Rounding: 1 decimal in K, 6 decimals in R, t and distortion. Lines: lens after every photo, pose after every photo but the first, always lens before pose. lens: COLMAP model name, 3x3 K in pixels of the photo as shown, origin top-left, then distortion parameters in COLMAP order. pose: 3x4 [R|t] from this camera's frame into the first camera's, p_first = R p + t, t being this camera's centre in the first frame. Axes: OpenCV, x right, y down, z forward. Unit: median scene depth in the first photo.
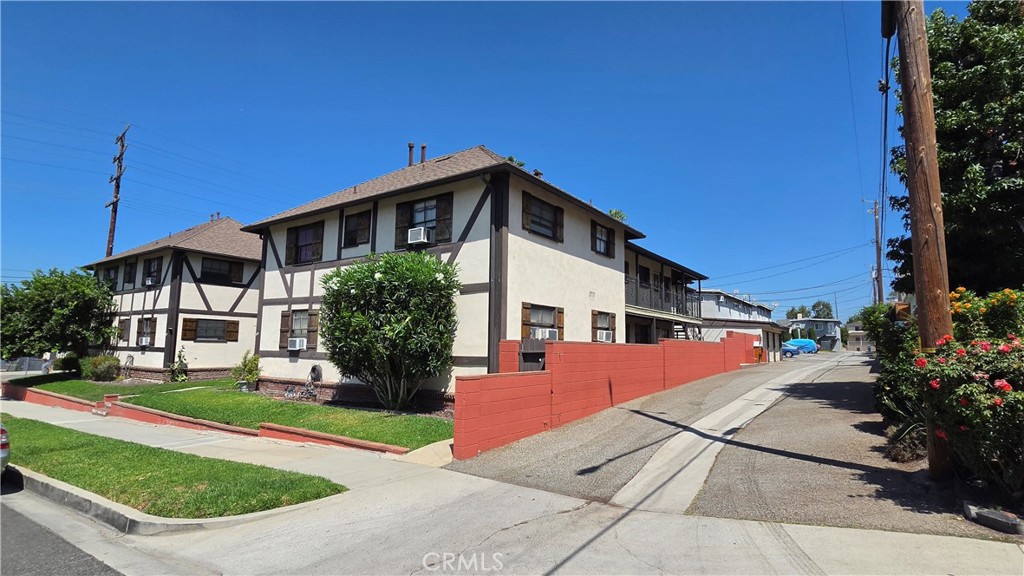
lens RADIAL K [[504.6, 0, 515.3], [0, 504.6, 294.7], [0, 0, 1]] dist [-0.005240, 0.002646]
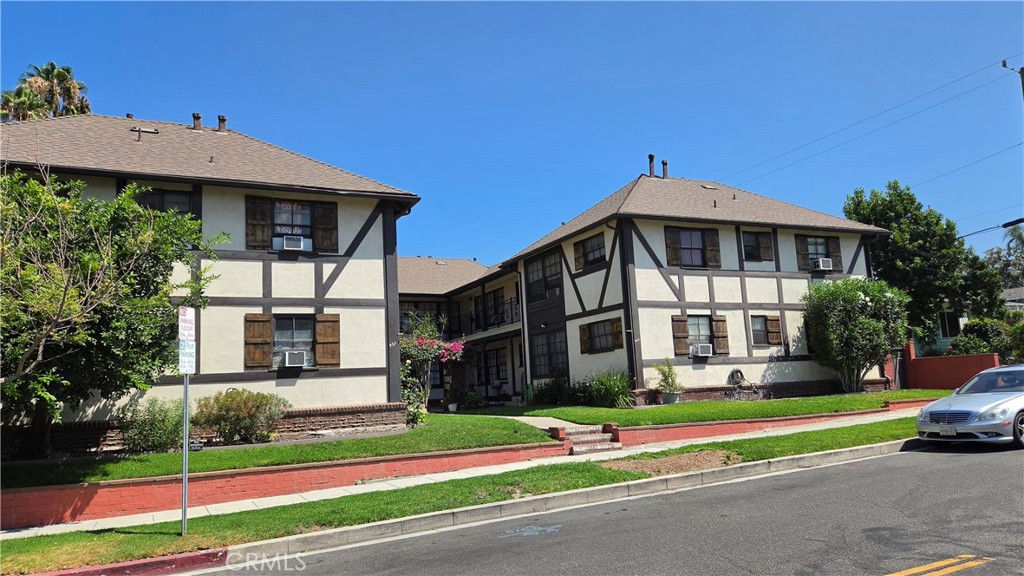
lens RADIAL K [[704.6, 0, 512.0], [0, 704.6, 295.2], [0, 0, 1]] dist [0.053015, -0.033912]
pose [[0.488825, 0.079411, 0.868760, -1.681717], [-0.033709, 0.996824, -0.072150, 0.096272], [-0.871730, 0.005983, 0.489950, 0.608013]]
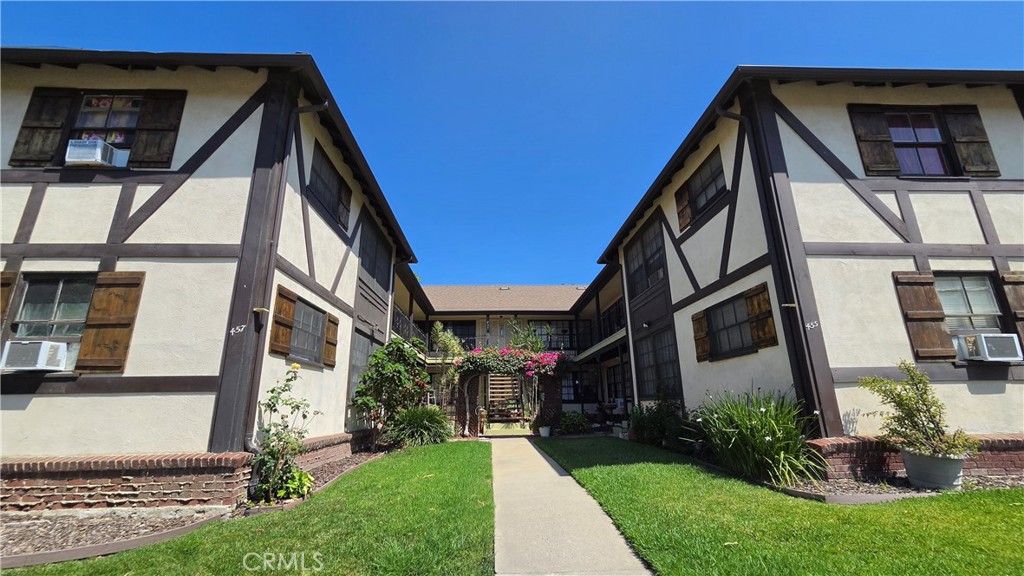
lens RADIAL K [[417.9, 0, 512.9], [0, 417.9, 292.9], [0, 0, 1]] dist [-0.000573, 0.000197]
pose [[0.789756, 0.131454, 0.599170, -0.900432], [-0.035283, 0.984886, -0.169572, 0.117559], [-0.612405, 0.112780, 0.782458, 0.899916]]
